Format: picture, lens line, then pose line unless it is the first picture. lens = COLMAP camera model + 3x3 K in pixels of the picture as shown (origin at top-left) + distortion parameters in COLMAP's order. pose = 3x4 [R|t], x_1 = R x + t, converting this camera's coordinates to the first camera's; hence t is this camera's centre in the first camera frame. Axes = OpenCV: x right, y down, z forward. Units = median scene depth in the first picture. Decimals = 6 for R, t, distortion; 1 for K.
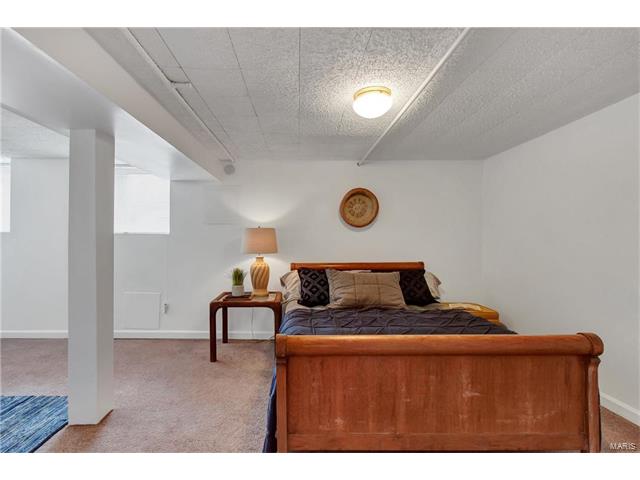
lens RADIAL K [[298.4, 0, 320.0], [0, 298.4, 240.0], [0, 0, 1]] dist [0.014208, 0.000178]
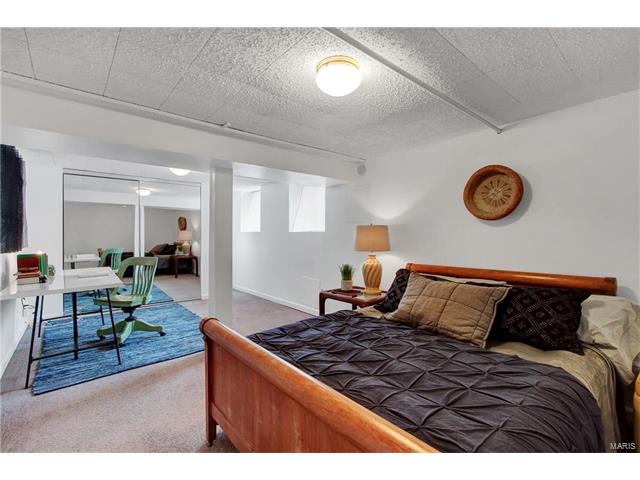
lens RADIAL K [[298.4, 0, 320.0], [0, 298.4, 240.0], [0, 0, 1]] dist [0.014208, 0.000178]
pose [[0.635533, 0.011834, -0.771983, 0.452991], [0.007444, 0.999742, 0.021454, -0.014373], [0.772038, -0.019382, 0.635281, 0.232771]]
